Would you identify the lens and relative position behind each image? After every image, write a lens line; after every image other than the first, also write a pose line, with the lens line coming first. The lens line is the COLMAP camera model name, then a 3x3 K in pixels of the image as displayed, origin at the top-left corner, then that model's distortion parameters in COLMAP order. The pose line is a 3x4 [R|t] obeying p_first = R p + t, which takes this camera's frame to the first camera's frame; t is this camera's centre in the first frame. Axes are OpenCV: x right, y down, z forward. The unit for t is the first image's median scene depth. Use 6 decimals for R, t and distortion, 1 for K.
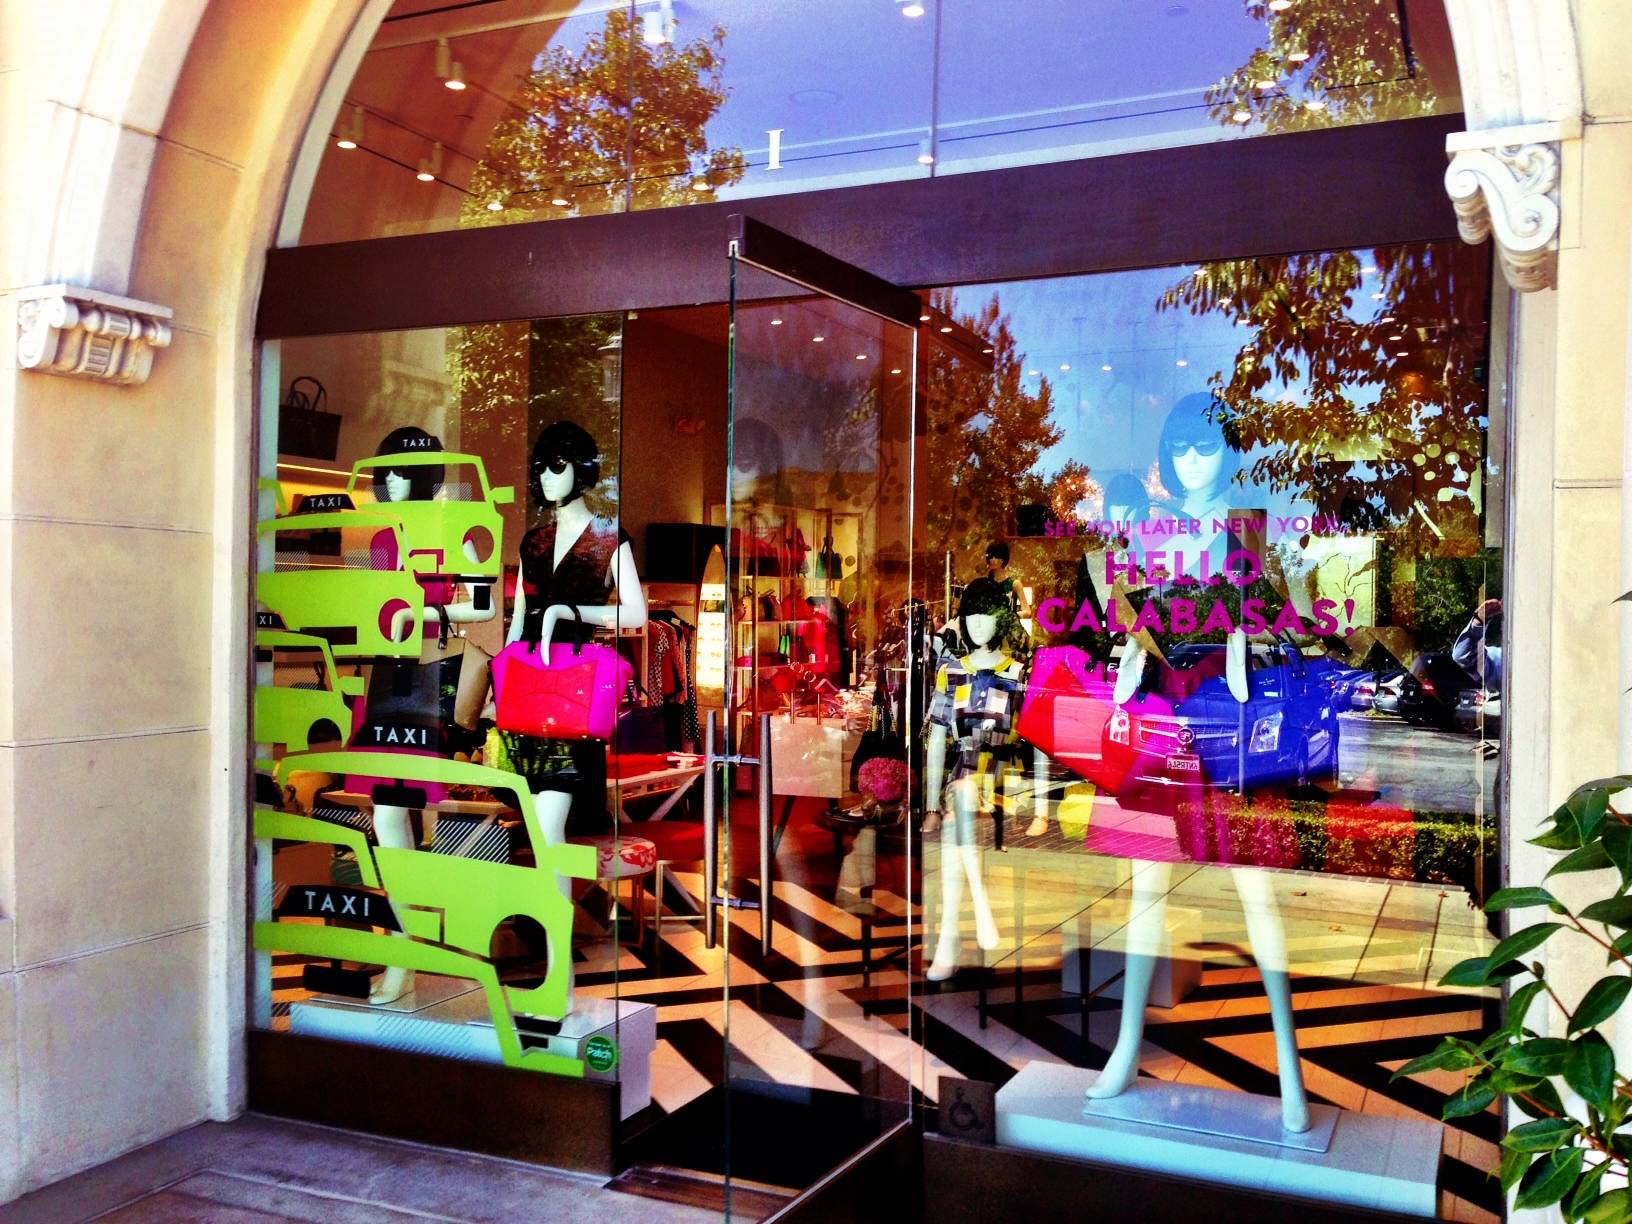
lens RADIAL K [[1490.4, 0, 816.0], [0, 1490.4, 612.0], [0, 0, 1]] dist [0.133878, -0.245178]
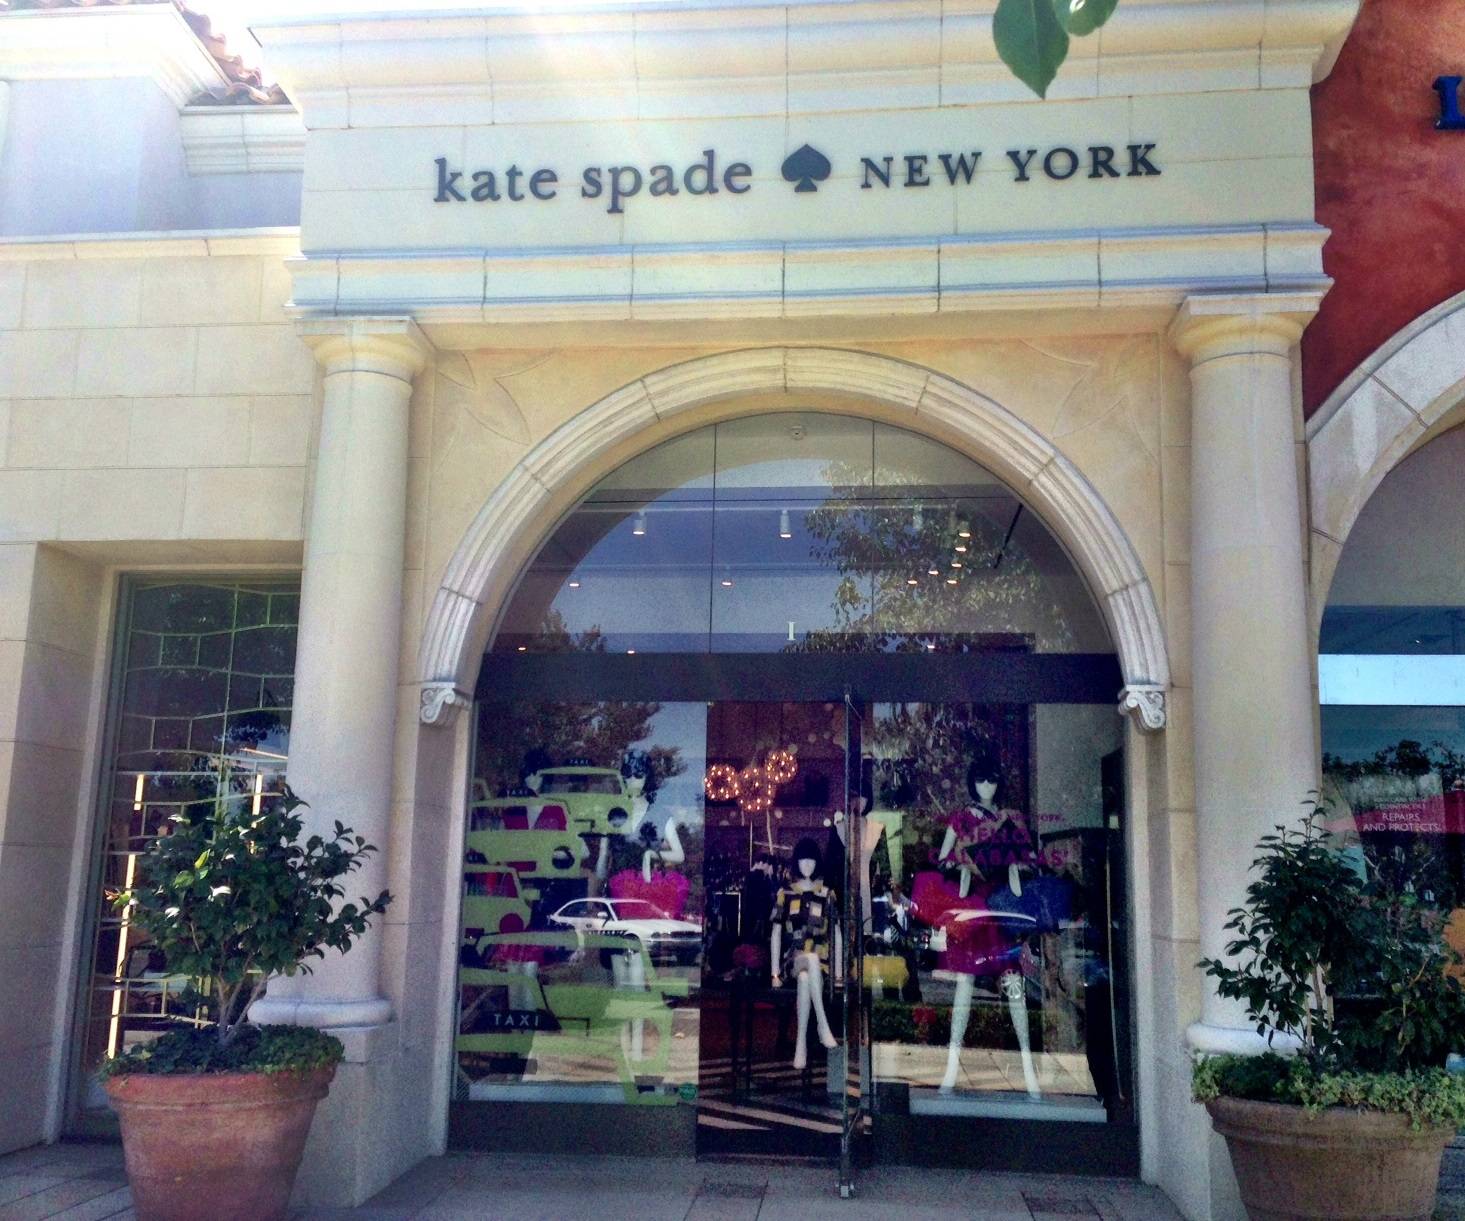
lens RADIAL K [[1531.4, 0, 730.1], [0, 1531.4, 677.8], [0, 0, 1]] dist [0.122961, 0.000540]
pose [[0.944915, 0.043960, 0.324349, -0.568571], [-0.001678, 0.991578, -0.129503, 0.024317], [-0.327311, 0.121825, 0.937031, -0.685206]]
